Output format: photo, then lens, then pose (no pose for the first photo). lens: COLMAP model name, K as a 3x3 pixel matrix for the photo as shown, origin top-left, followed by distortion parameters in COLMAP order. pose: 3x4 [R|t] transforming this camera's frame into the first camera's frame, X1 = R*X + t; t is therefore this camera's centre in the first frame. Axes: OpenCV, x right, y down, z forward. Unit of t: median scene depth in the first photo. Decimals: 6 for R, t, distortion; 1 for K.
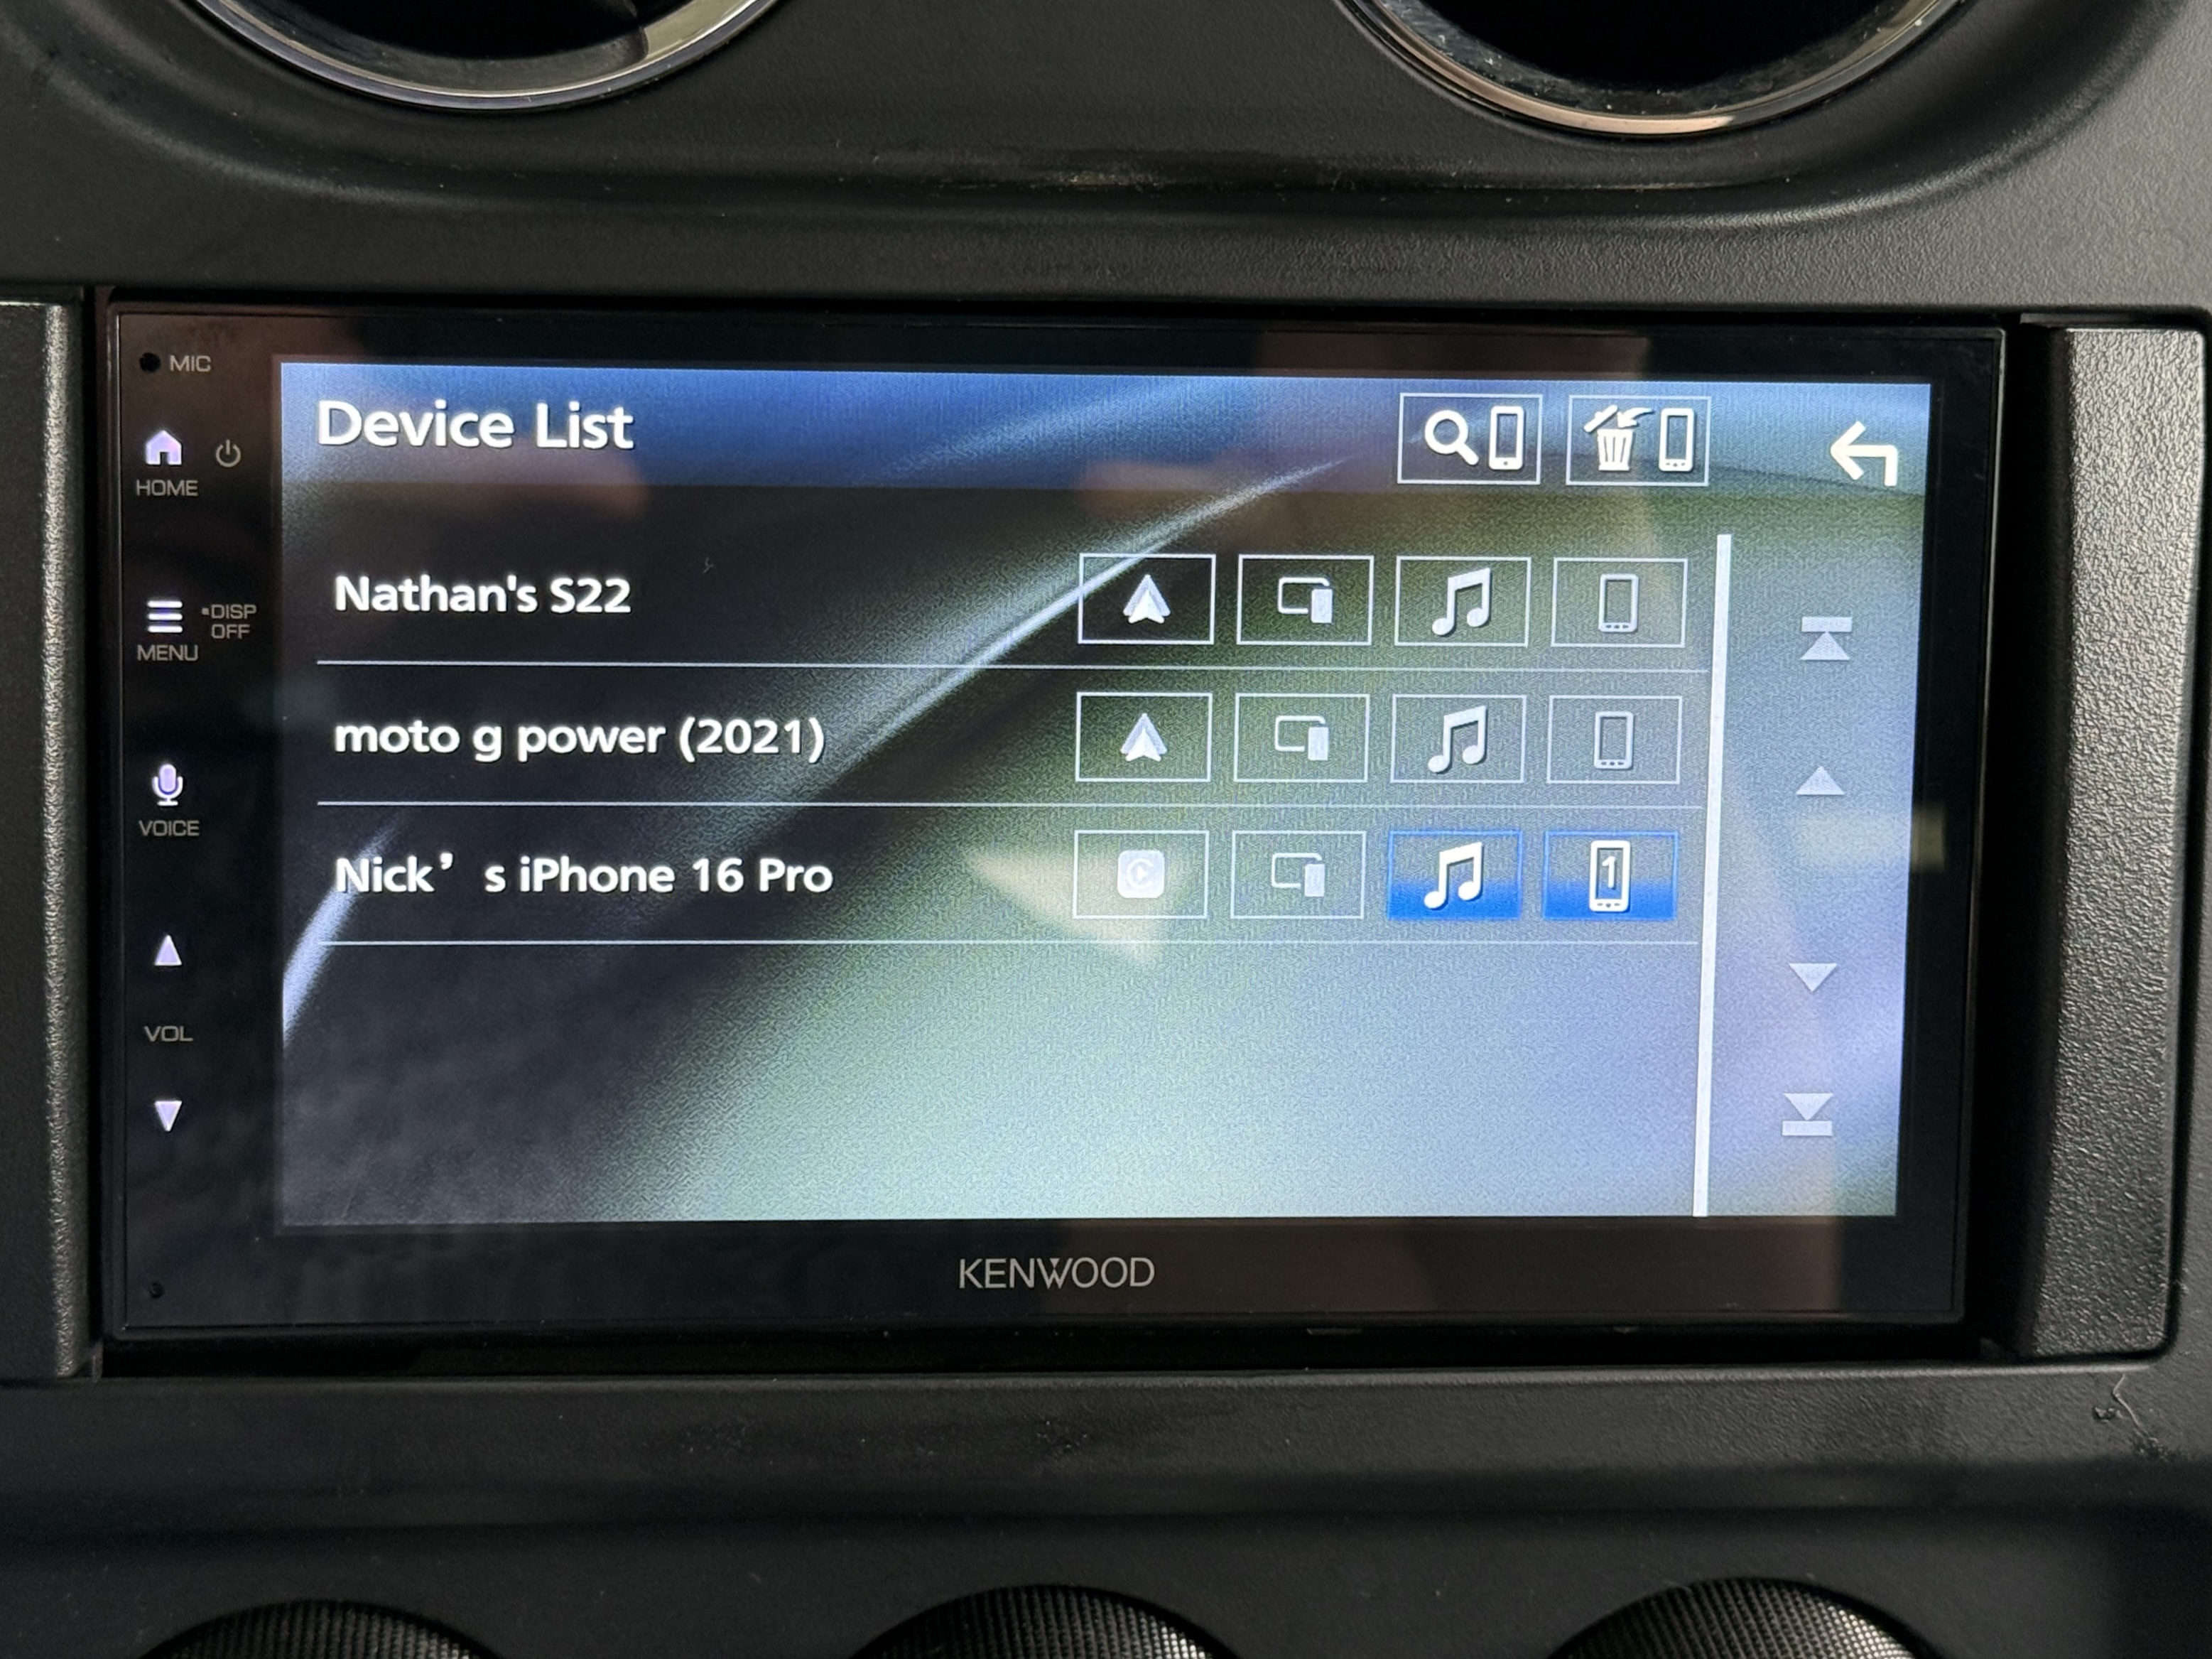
lens RADIAL K [[4432.1, 0, 1106.0], [0, 4432.1, 829.5], [0, 0, 1]] dist [0.217829, -0.029115]
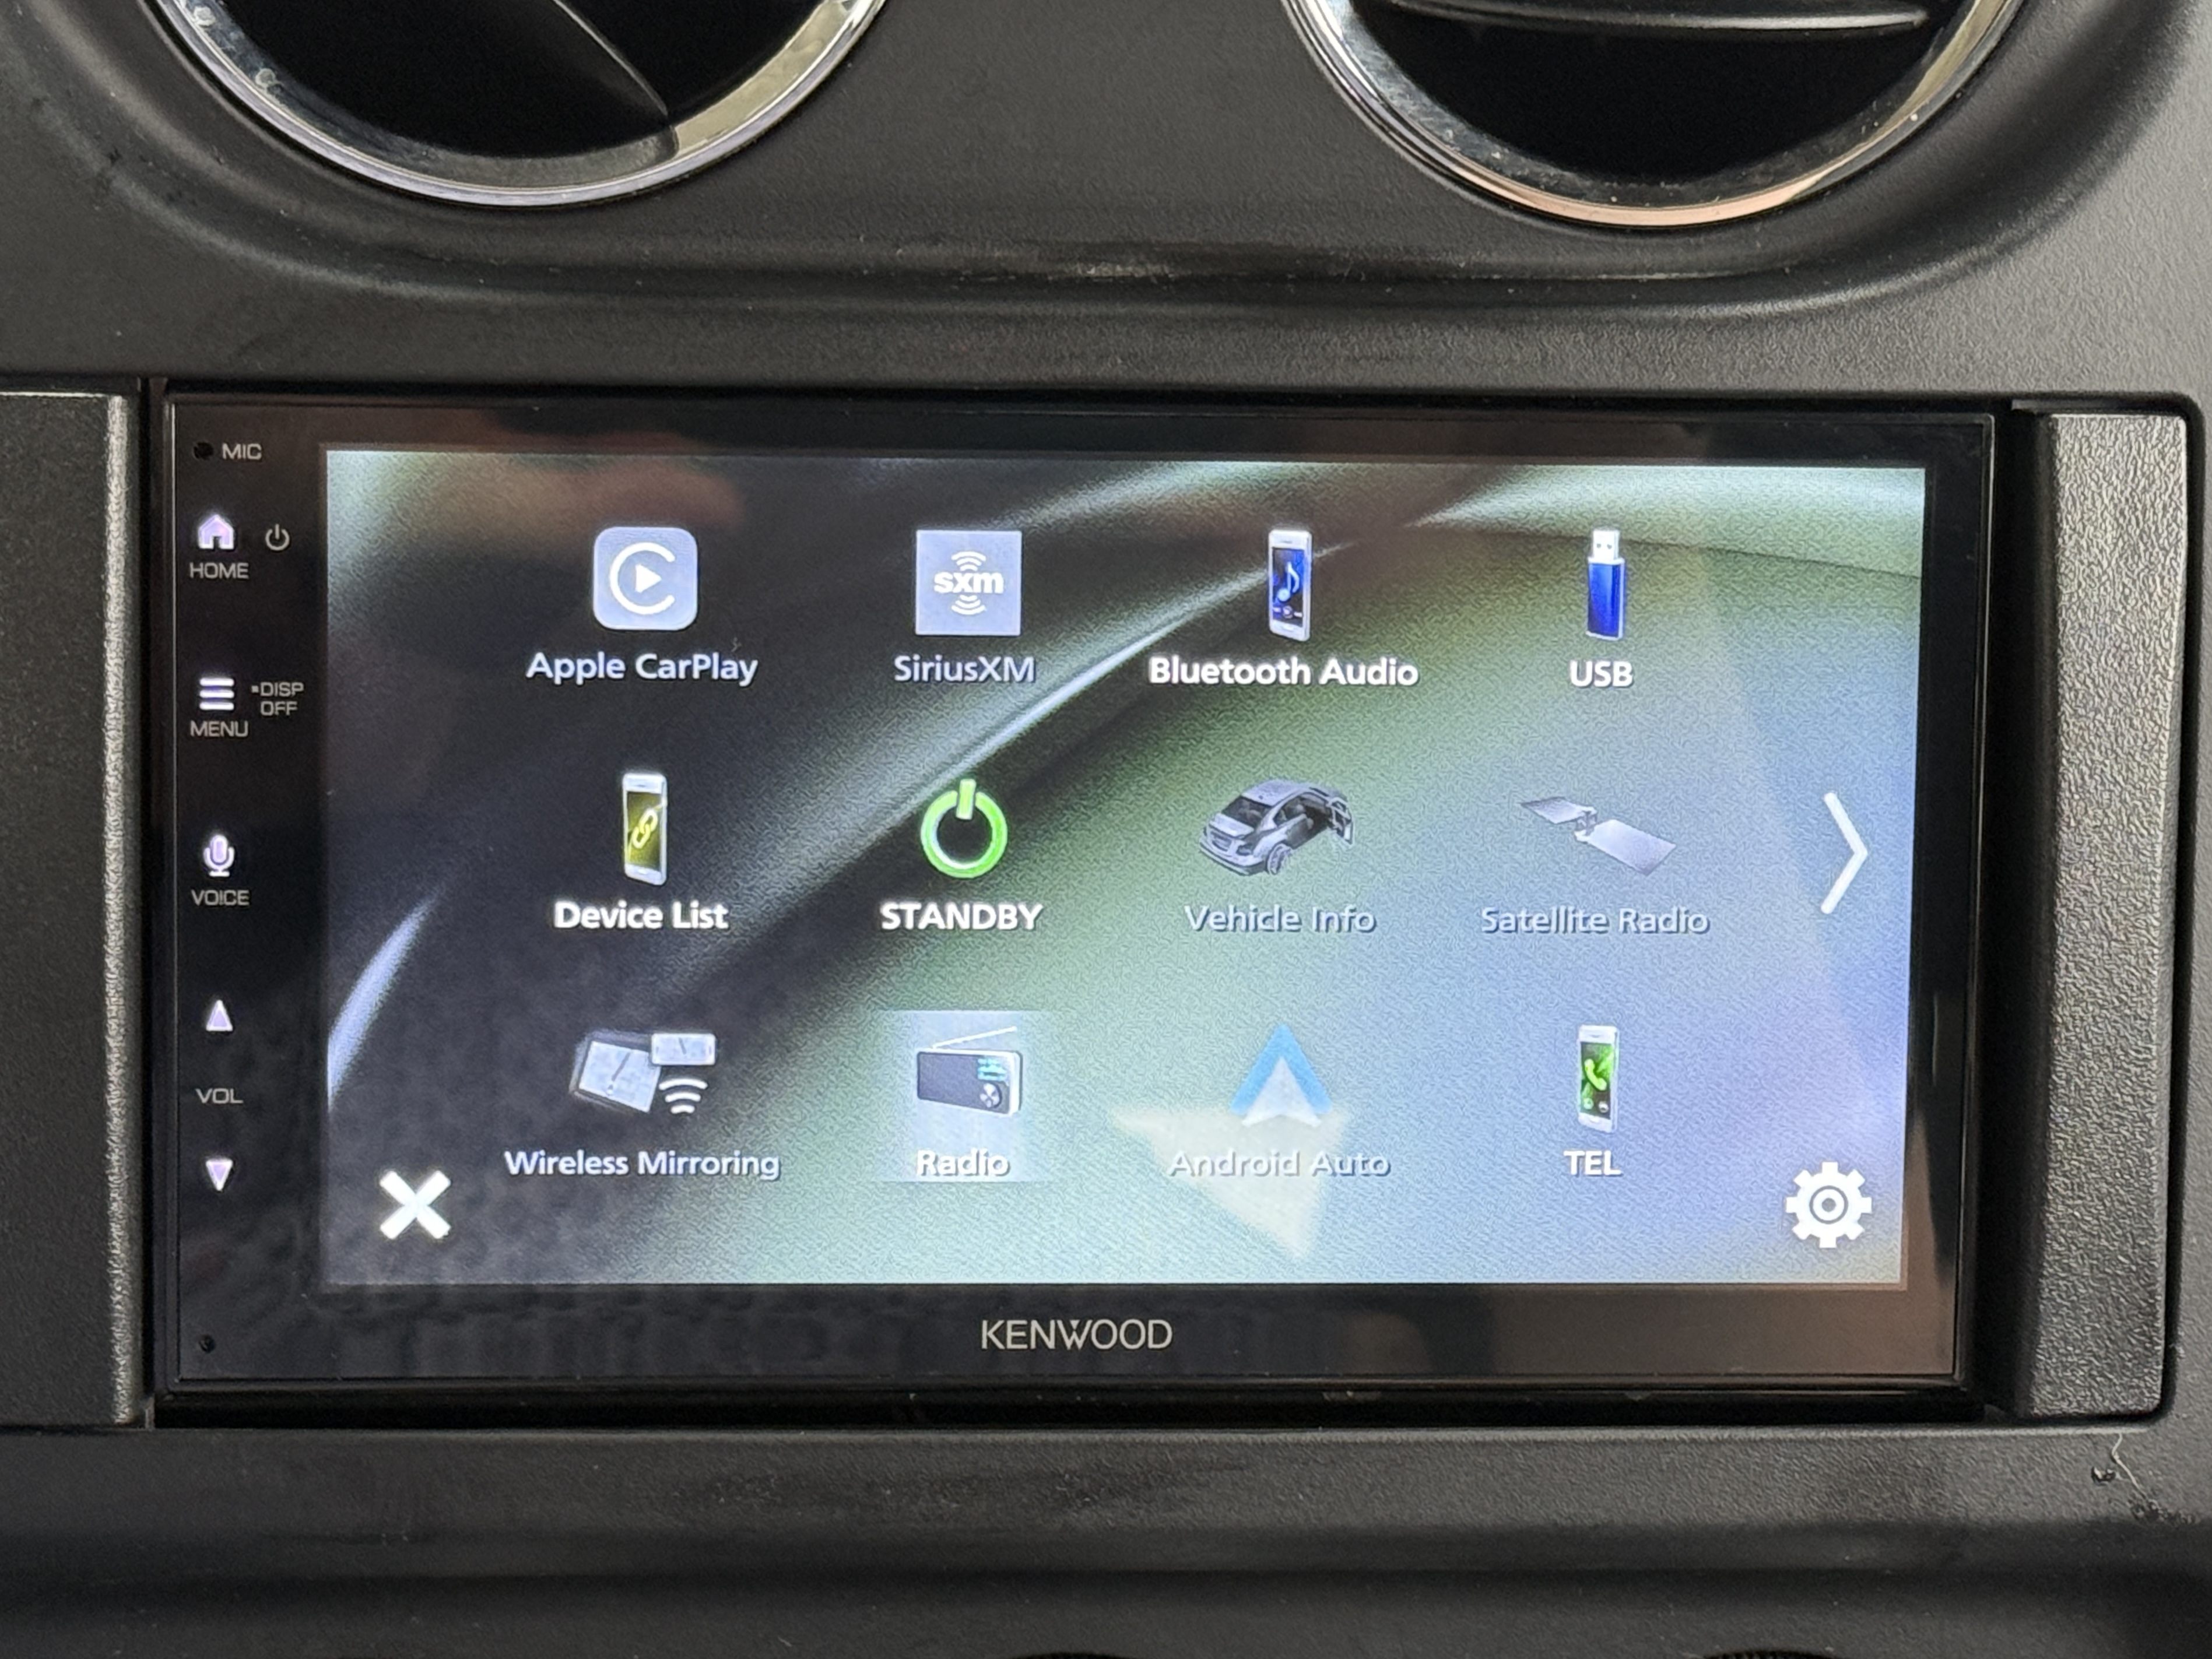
lens RADIAL K [[6378.5, 0, 1226.8], [0, 6378.5, 1069.5], [0, 0, 1]] dist [0.289069, 0.162796]
pose [[0.999854, -0.001565, -0.017003, 0.049299], [0.001347, 0.999917, -0.012851, 0.058045], [0.017022, 0.012826, 0.999773, -0.481418]]
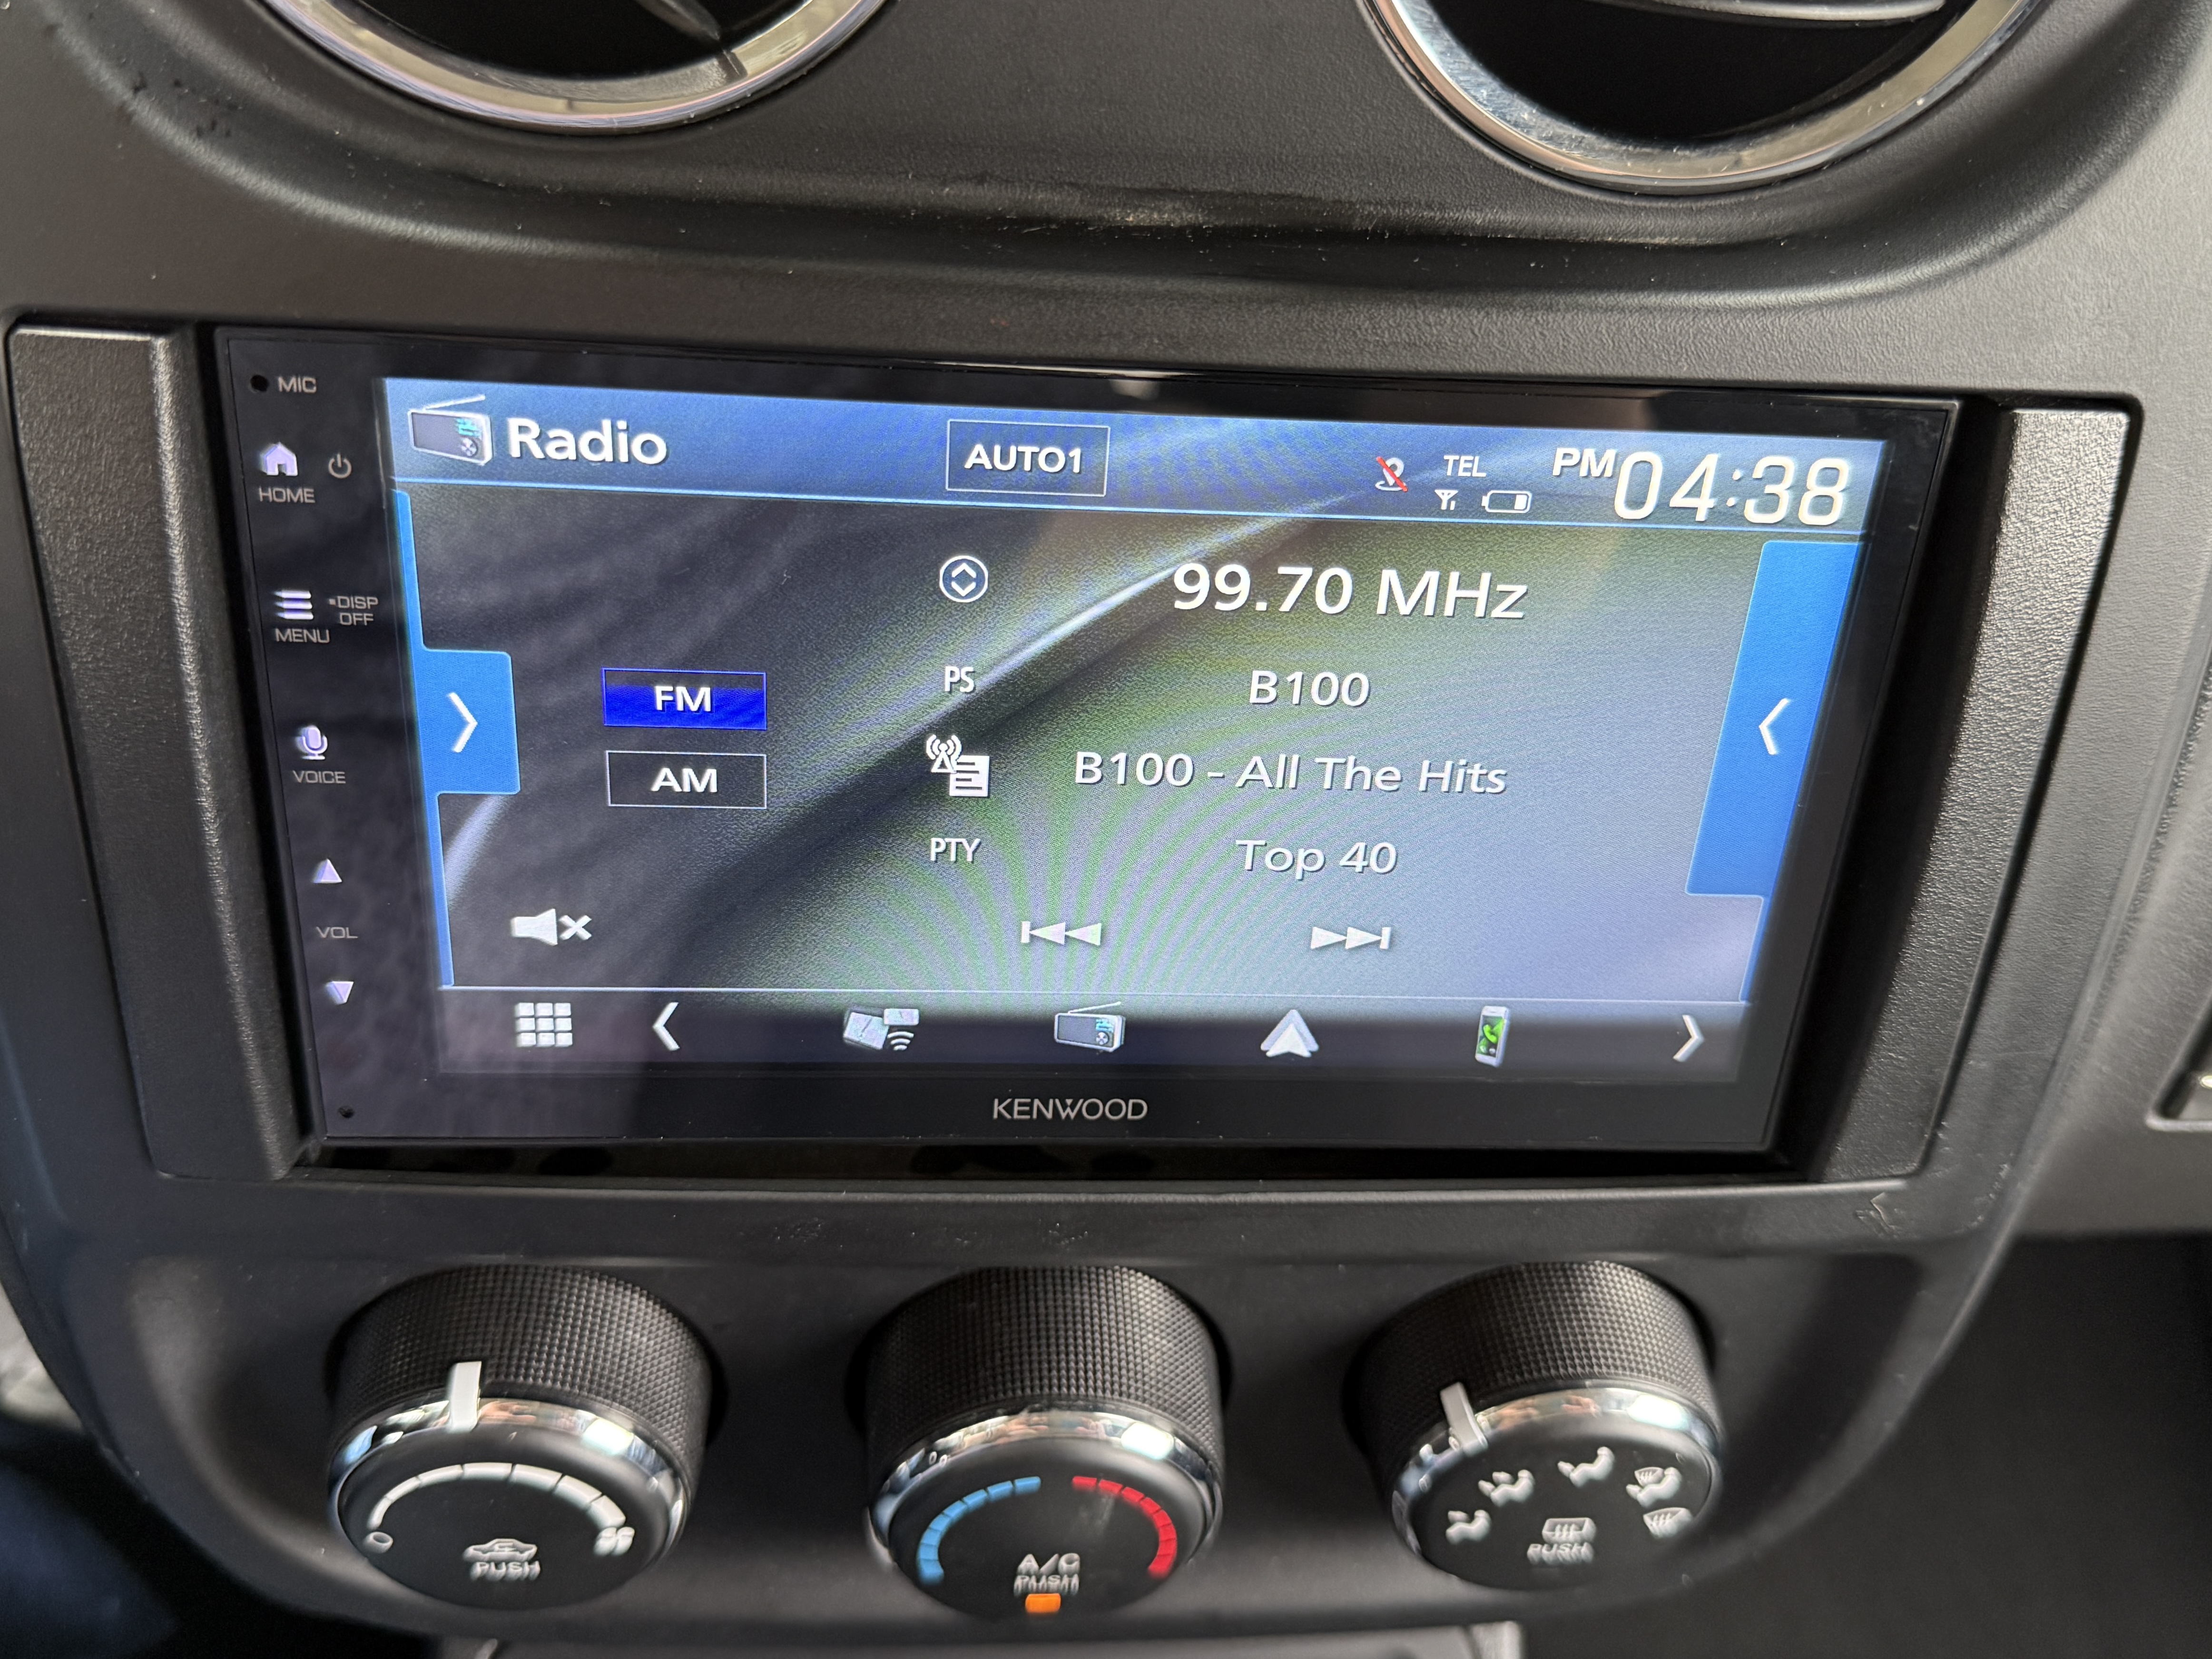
lens RADIAL K [[1916.9, 0, 1116.5], [0, 1916.9, 763.6], [0, 0, 1]] dist [0.159169, -0.413303]
pose [[0.998620, 0.052379, 0.003807, -0.005167], [-0.050823, 0.945606, 0.321320, -0.172265], [0.013231, -0.321070, 0.946963, 0.515620]]
